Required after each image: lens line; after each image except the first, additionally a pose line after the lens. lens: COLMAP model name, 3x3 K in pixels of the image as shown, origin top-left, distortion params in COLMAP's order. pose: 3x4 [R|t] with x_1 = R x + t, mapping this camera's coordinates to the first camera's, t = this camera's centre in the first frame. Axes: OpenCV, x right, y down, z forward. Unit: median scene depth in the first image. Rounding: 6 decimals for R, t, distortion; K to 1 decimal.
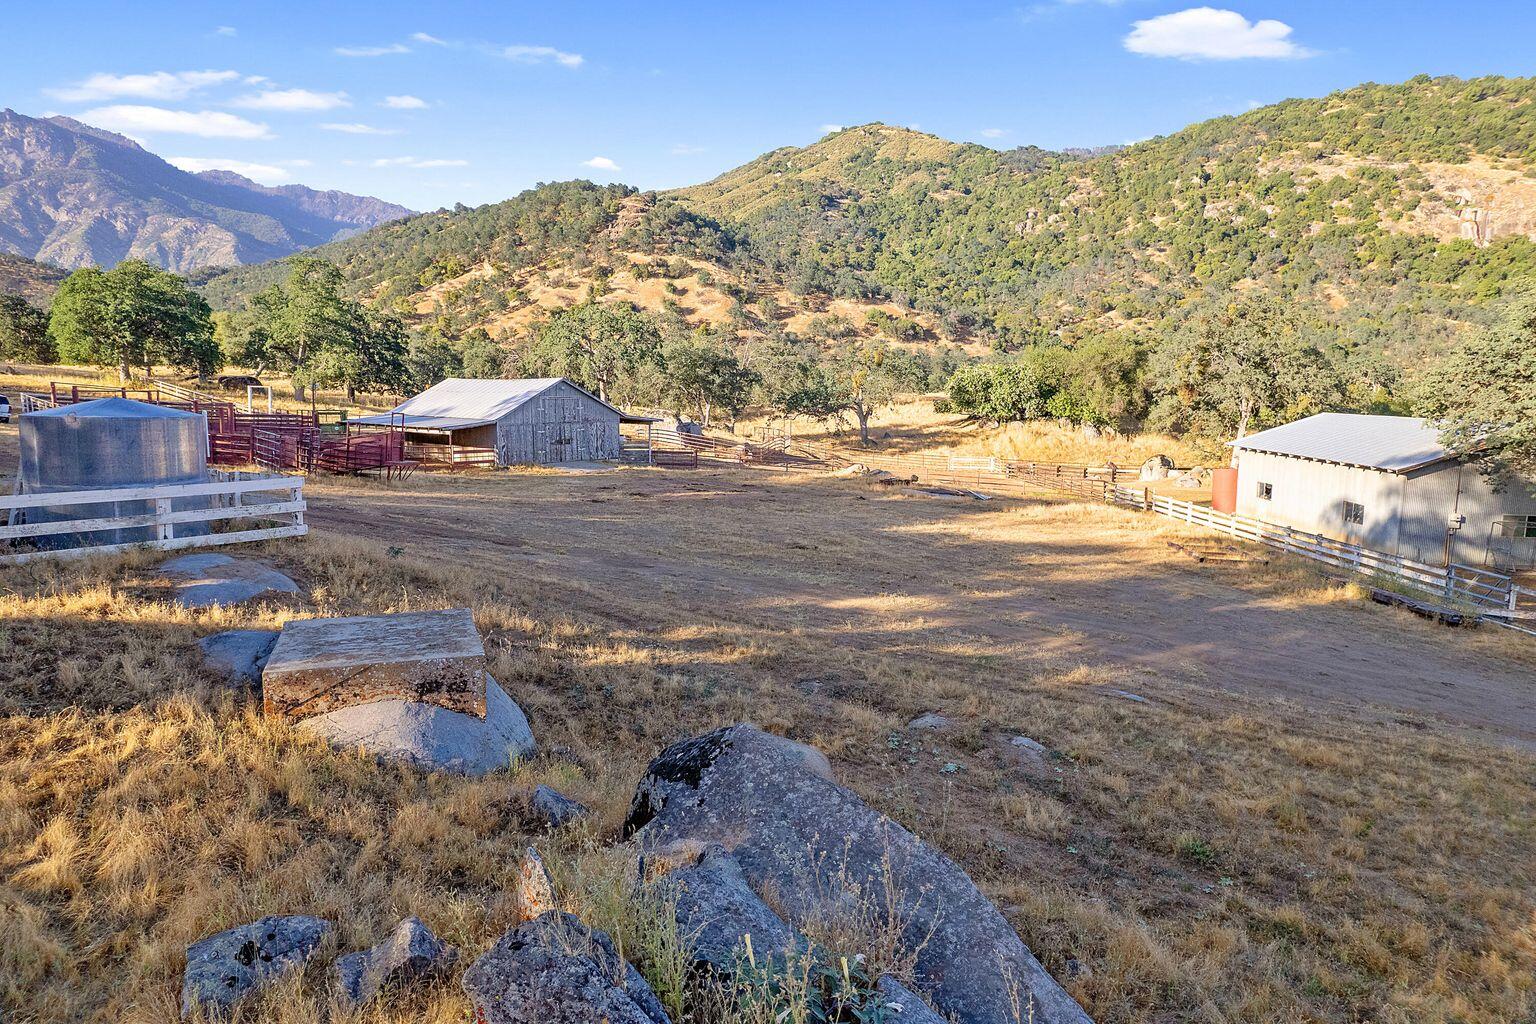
lens RADIAL K [[985.4, 0, 766.5], [0, 985.4, 513.6], [0, 0, 1]] dist [-0.082364, 0.081838]
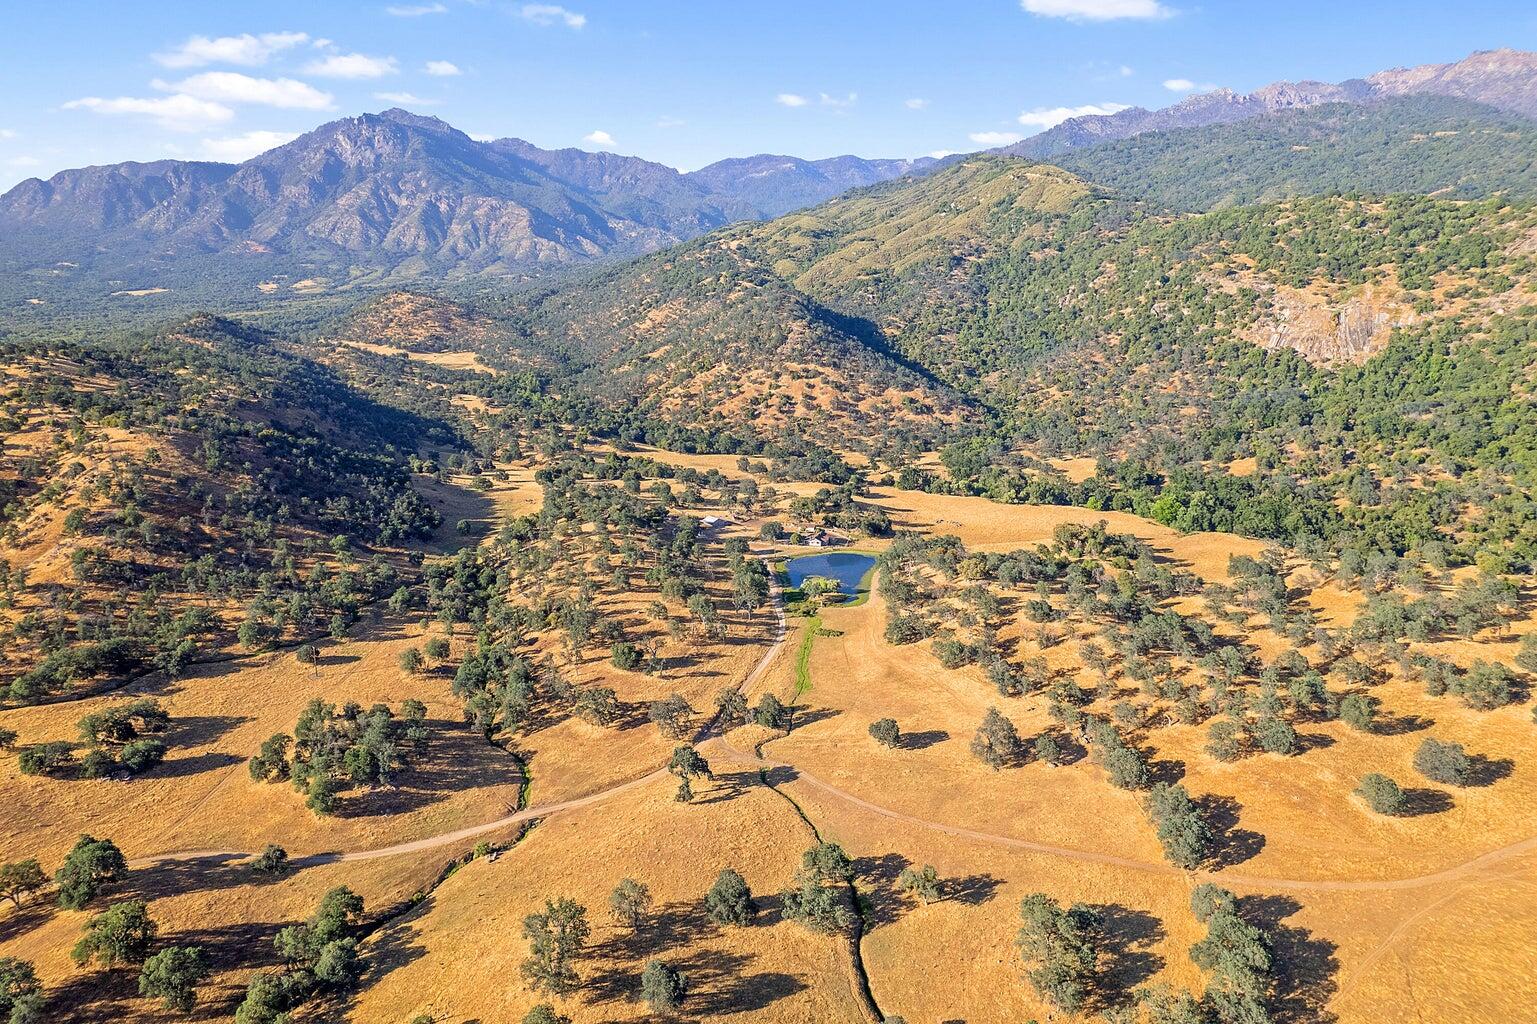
lens RADIAL K [[986.1, 0, 767.0], [0, 986.1, 513.6], [0, 0, 1]] dist [-0.082364, 0.081838]
pose [[0.970268, 0.039488, -0.238789, 0.305461], [-0.021938, 0.996888, 0.075711, -0.105827], [0.241036, -0.068221, 0.968116, -0.988633]]
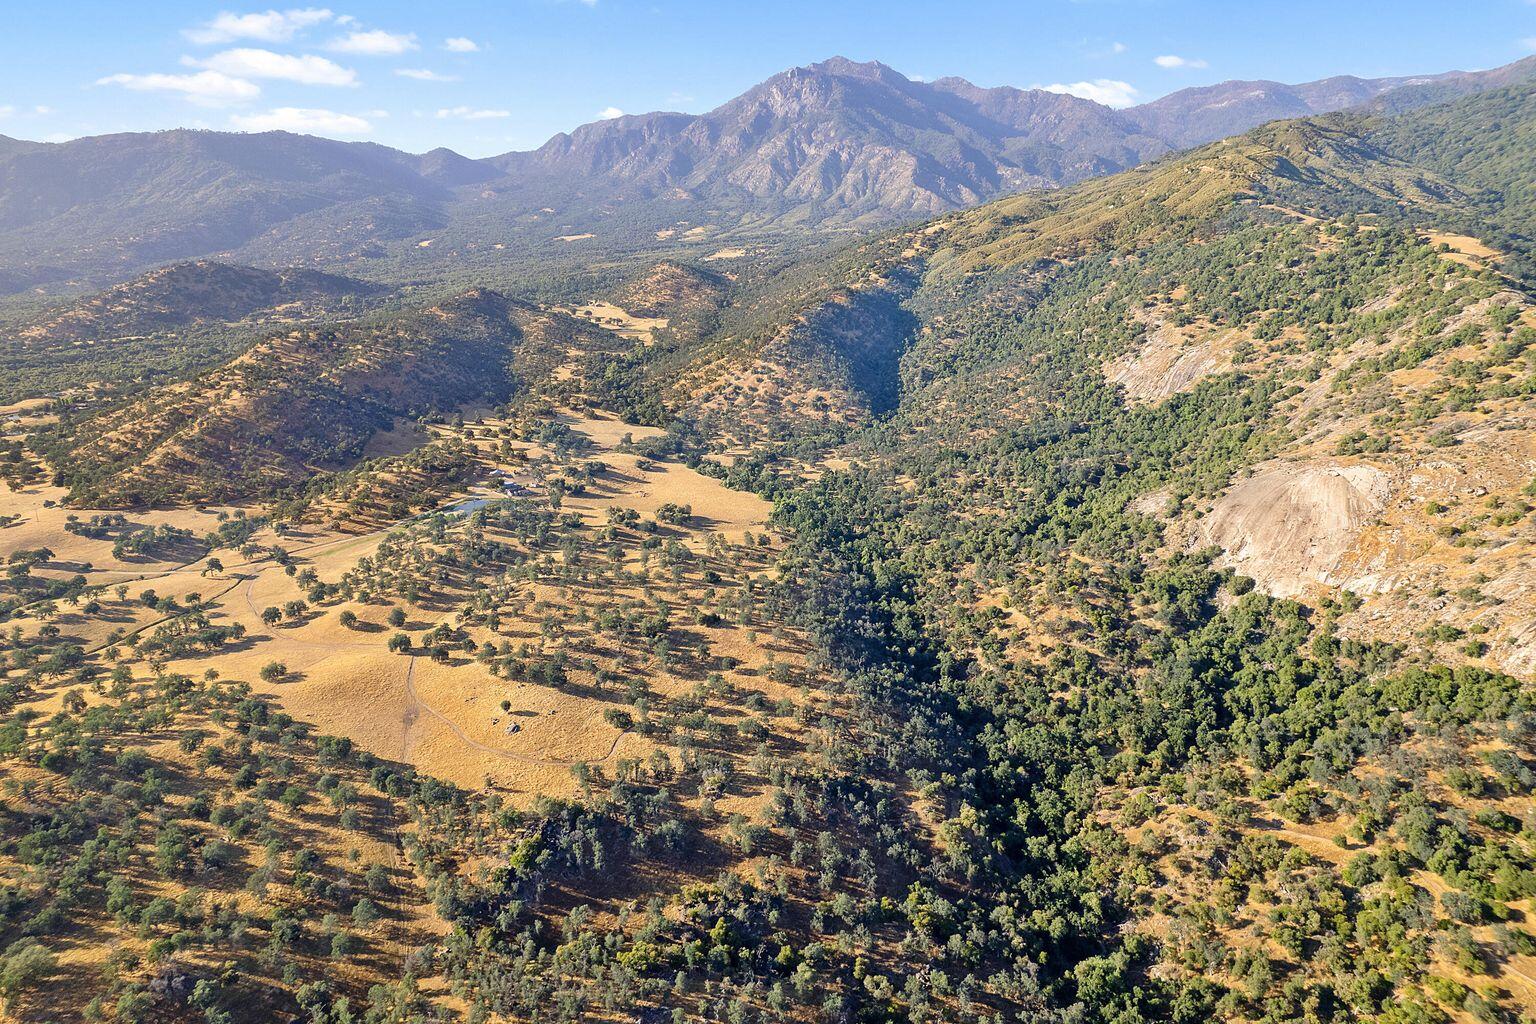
lens RADIAL K [[985.4, 0, 766.5], [0, 985.4, 513.6], [0, 0, 1]] dist [-0.082364, 0.081838]
pose [[0.750982, 0.188493, -0.632848, 1.608348], [-0.097797, 0.979572, 0.175711, -0.323242], [0.653040, -0.070065, 0.754075, -1.009318]]
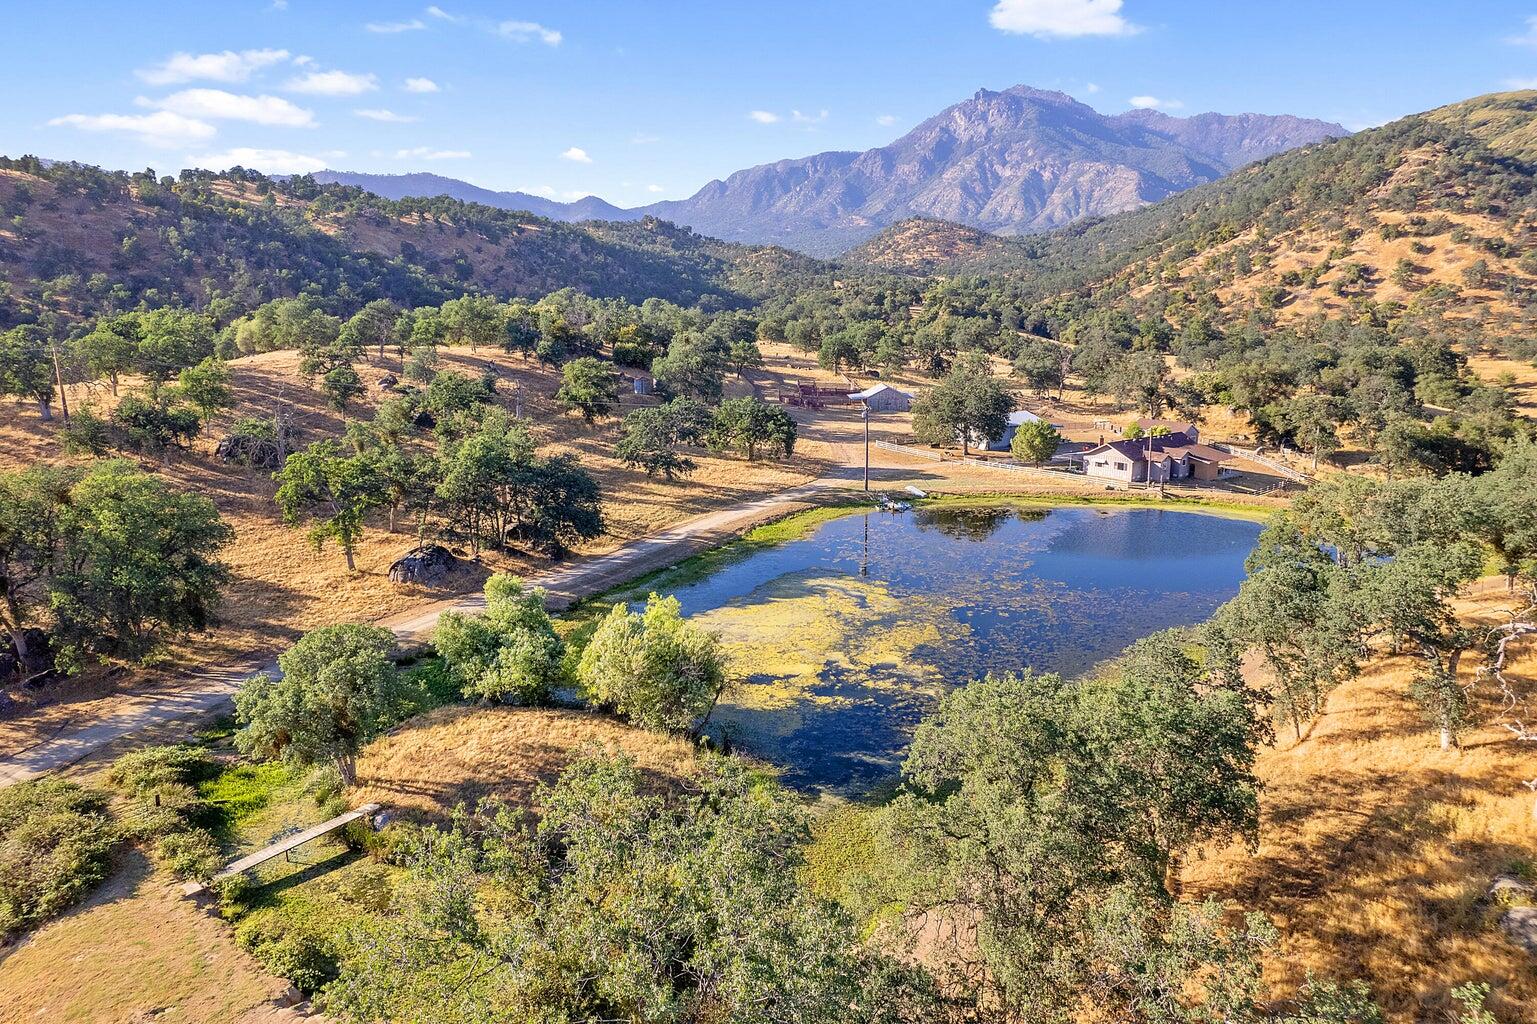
lens RADIAL K [[986.1, 0, 767.0], [0, 986.1, 513.6], [0, 0, 1]] dist [-0.082364, 0.081838]
pose [[0.656581, 0.145526, -0.740084, 0.231384], [-0.090951, 0.989327, 0.113846, -0.004328], [0.748752, -0.007438, 0.662808, -0.182132]]
